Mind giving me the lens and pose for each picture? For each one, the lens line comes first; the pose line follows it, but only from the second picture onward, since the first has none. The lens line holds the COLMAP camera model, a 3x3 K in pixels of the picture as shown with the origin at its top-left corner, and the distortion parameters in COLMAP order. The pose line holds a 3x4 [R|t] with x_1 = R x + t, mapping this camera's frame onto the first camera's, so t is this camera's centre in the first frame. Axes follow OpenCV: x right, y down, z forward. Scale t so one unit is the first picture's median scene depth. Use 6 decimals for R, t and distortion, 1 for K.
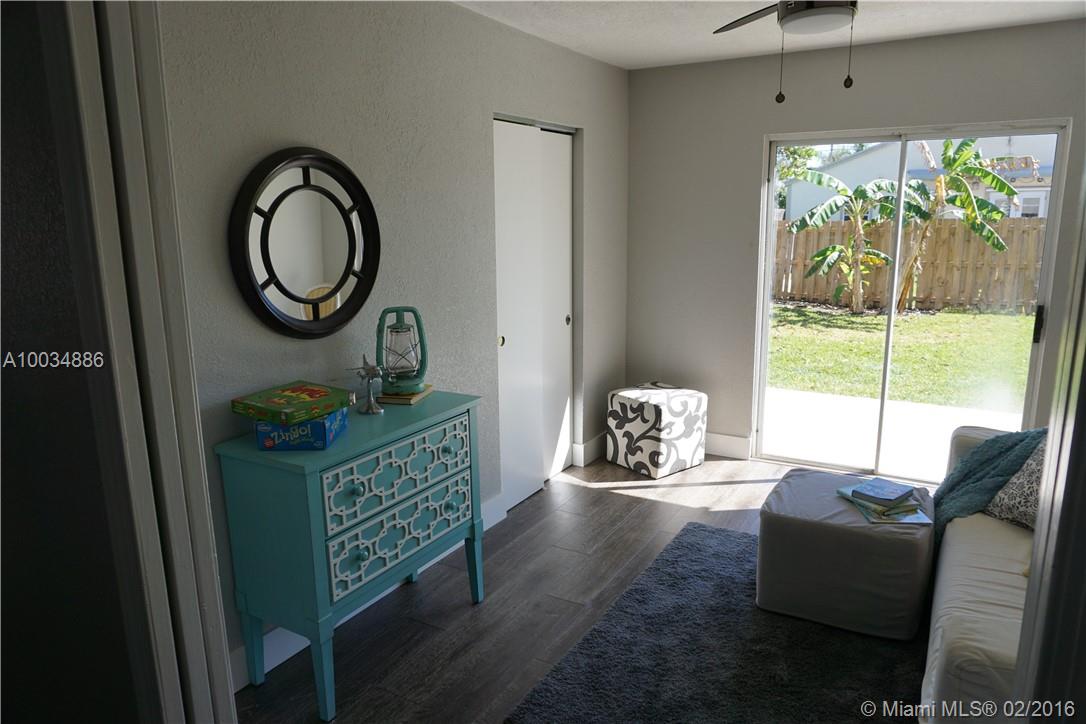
lens RADIAL K [[725.4, 0, 543.0], [0, 725.4, 362.0], [0, 0, 1]] dist [-0.050967, 0.036323]
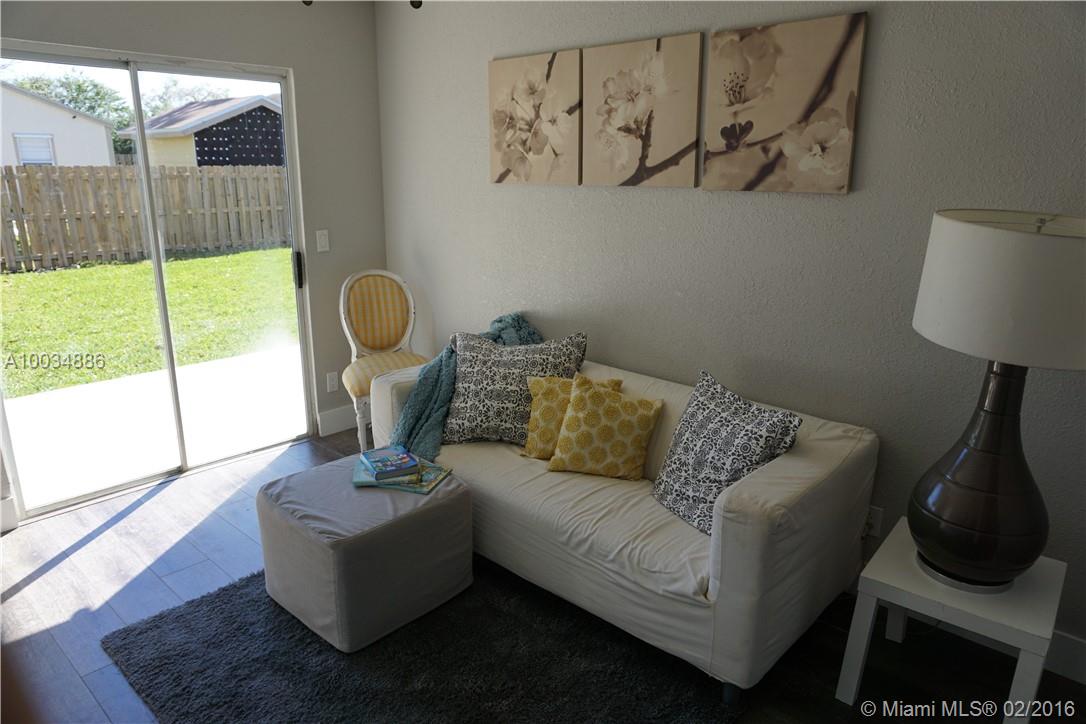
lens RADIAL K [[725.4, 0, 543.0], [0, 725.4, 362.0], [0, 0, 1]] dist [-0.050967, 0.036323]
pose [[0.209564, -0.248955, 0.945571, -0.257300], [0.182615, 0.959994, 0.212280, -0.081566], [-0.960591, 0.128189, 0.246643, 0.414992]]
